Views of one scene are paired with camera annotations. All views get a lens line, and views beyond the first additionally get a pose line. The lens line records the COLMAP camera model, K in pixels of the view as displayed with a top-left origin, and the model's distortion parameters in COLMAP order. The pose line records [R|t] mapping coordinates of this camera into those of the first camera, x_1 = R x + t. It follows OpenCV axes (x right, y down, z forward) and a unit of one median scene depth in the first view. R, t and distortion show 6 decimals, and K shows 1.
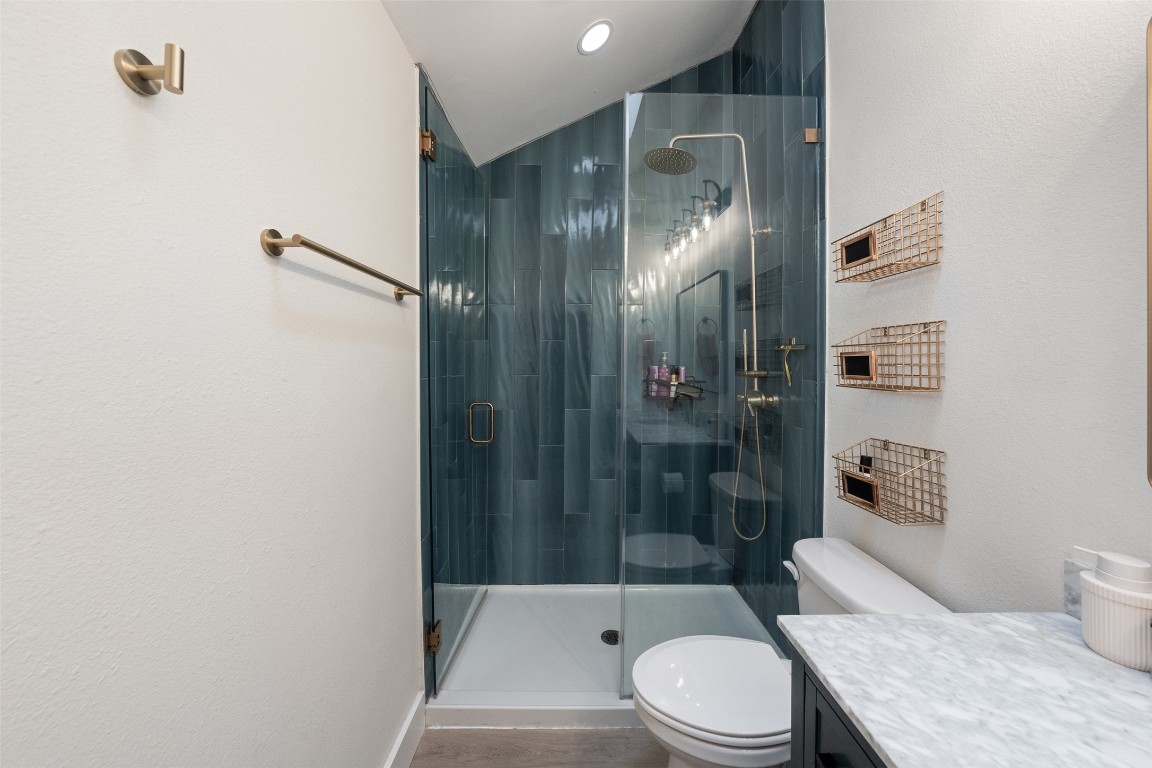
lens RADIAL K [[394.9, 0, 578.2], [0, 394.9, 361.8], [0, 0, 1]] dist [-0.003049, -0.000376]
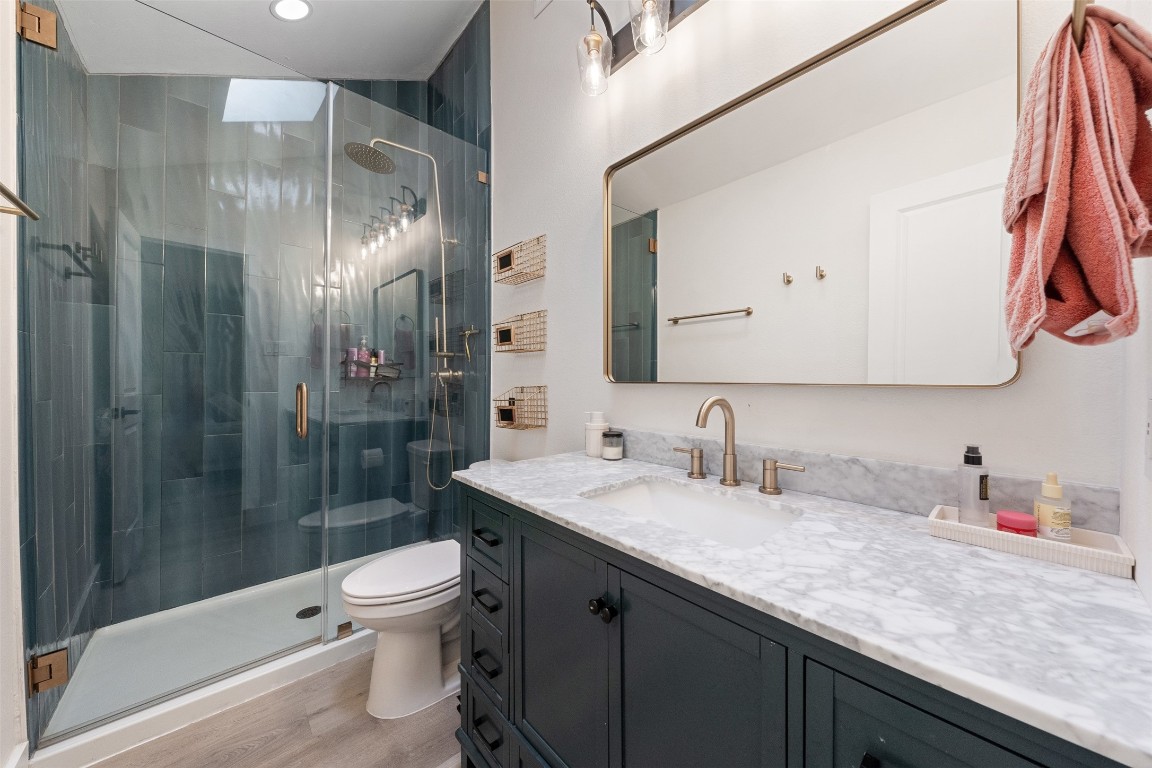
lens RADIAL K [[394.9, 0, 568.4], [0, 394.9, 381.6], [0, 0, 1]] dist [-0.003049, -0.000376]
pose [[0.756786, -0.005231, 0.653642, -0.067967], [-0.003618, 0.999919, 0.012191, 0.093838], [-0.653653, -0.011590, 0.756706, -0.188961]]
